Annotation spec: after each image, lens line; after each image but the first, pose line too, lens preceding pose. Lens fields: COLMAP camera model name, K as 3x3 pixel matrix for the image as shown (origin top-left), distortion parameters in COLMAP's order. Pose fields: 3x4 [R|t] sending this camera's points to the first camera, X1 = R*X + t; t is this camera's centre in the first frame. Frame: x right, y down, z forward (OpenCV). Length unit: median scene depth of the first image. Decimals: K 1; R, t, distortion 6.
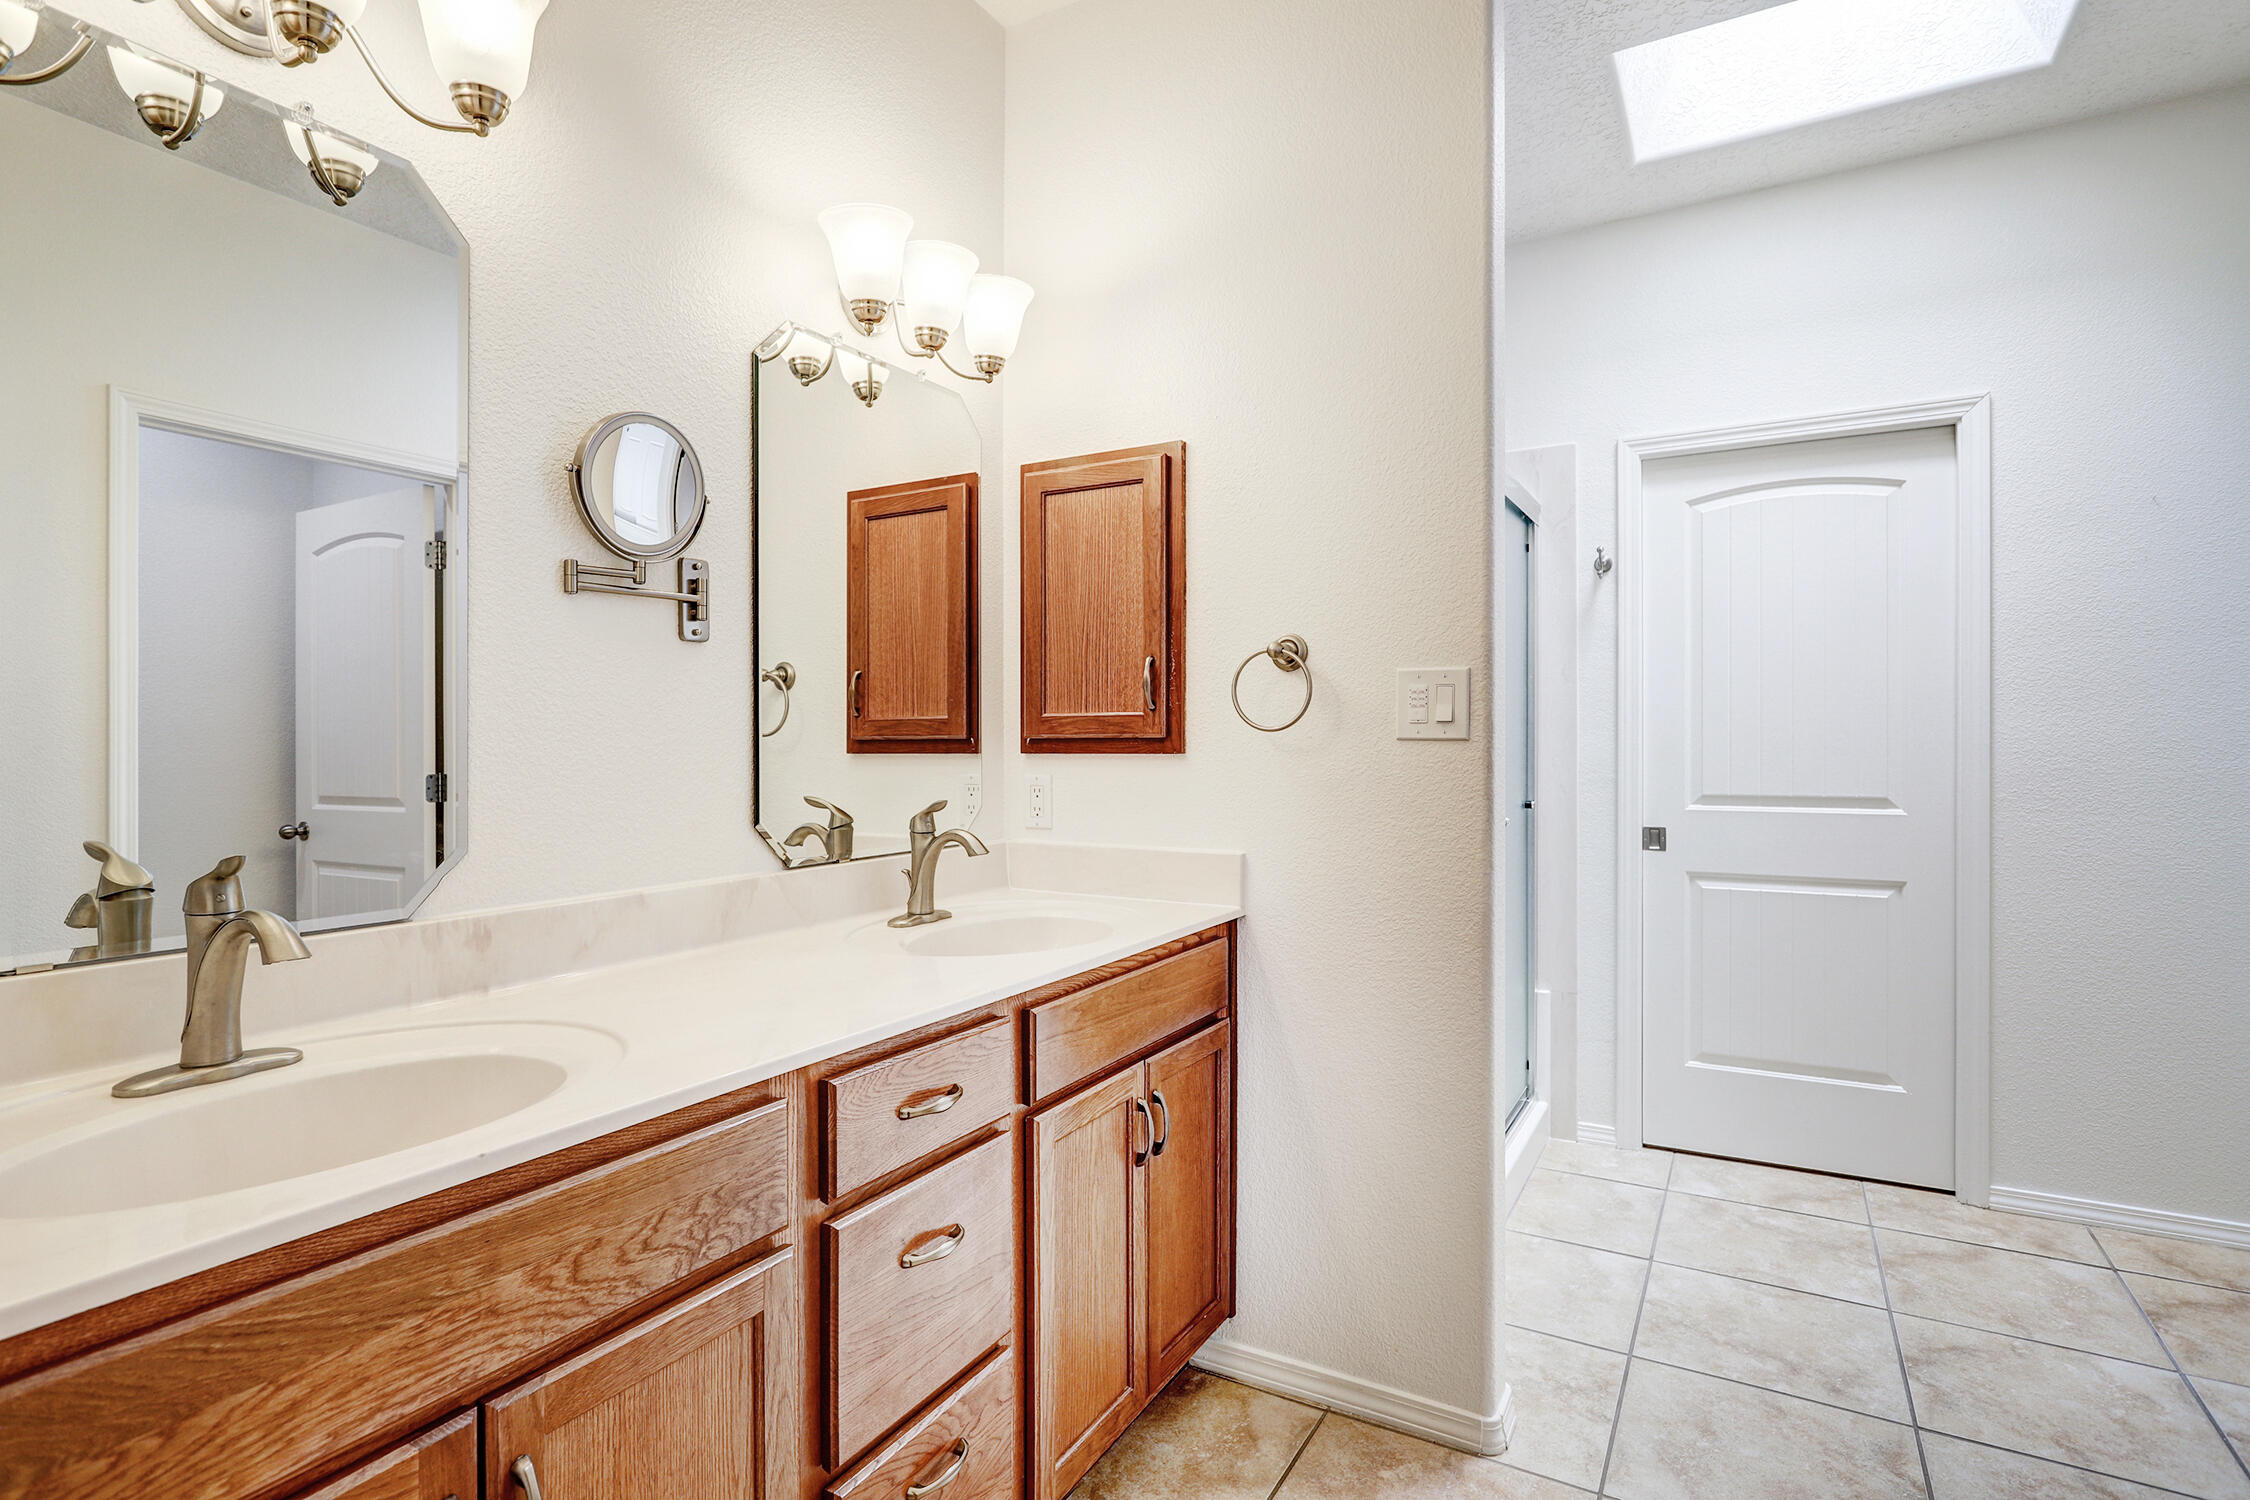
lens RADIAL K [[1110.6, 0, 1125.0], [0, 1110.6, 750.0], [0, 0, 1]] dist [-0.002455, -0.000033]
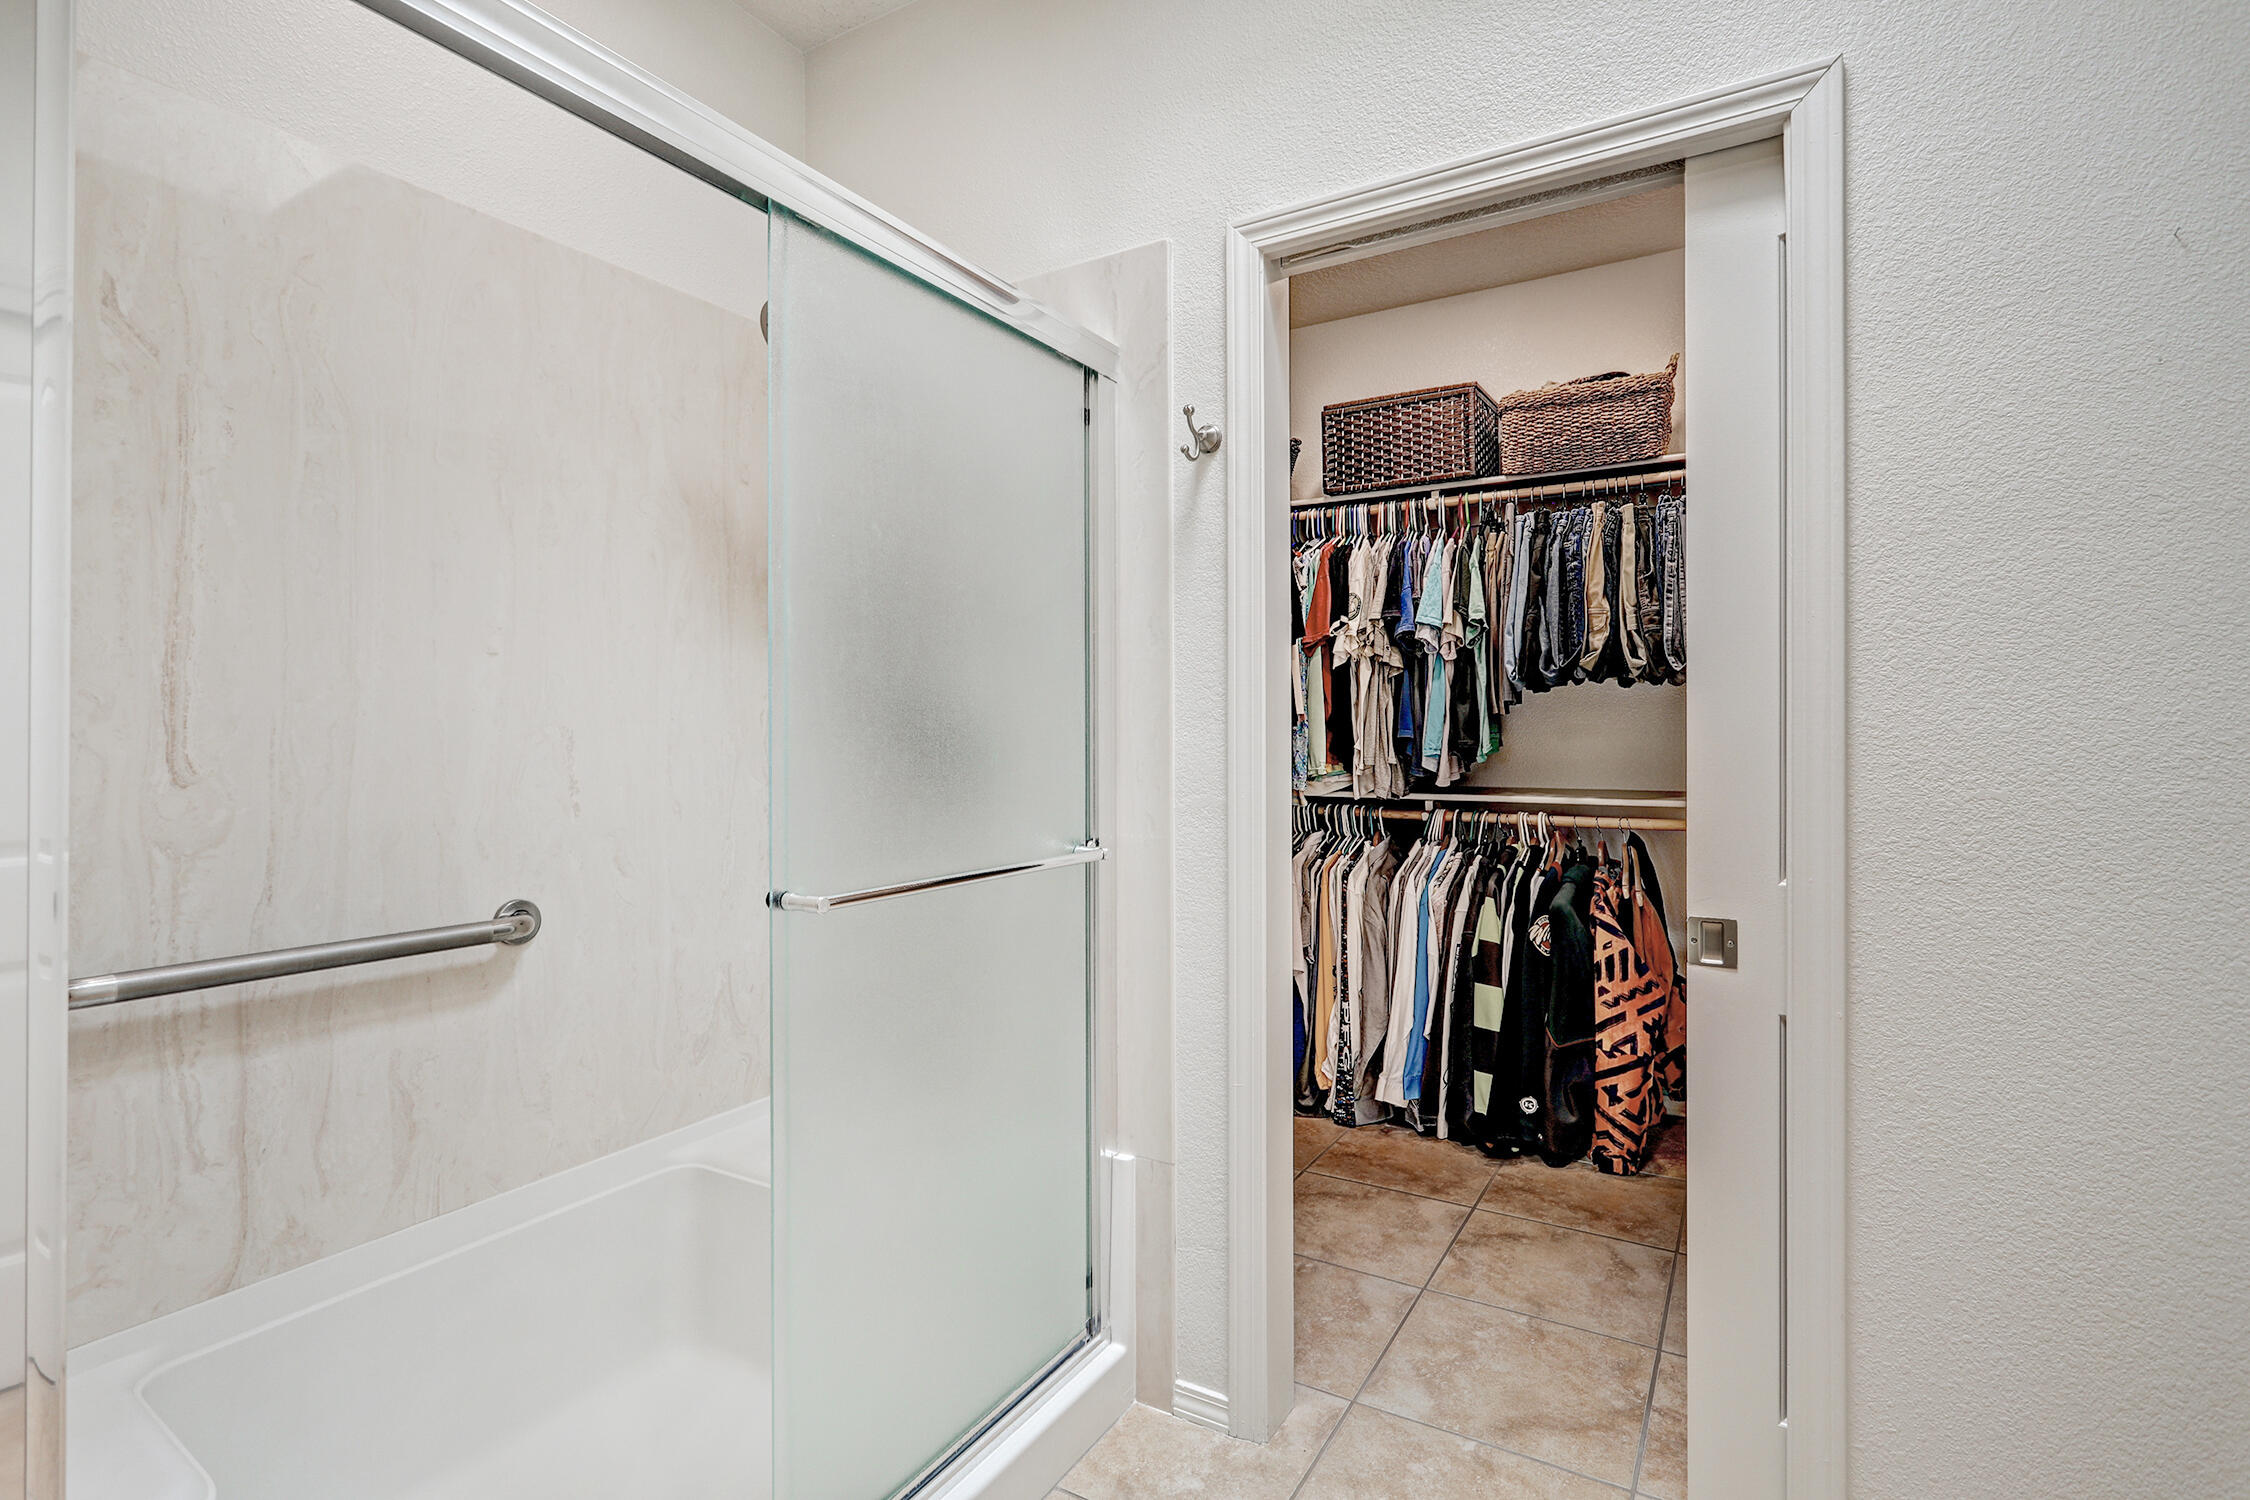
lens RADIAL K [[1071.4, 0, 1114.9], [0, 1071.4, 743.6], [0, 0, 1]] dist [0.000438, -0.000118]
pose [[0.998921, 0.002754, -0.046367, 0.409423], [-0.003029, 0.999978, -0.005862, -0.002691], [0.046350, 0.005996, 0.998907, 0.430946]]
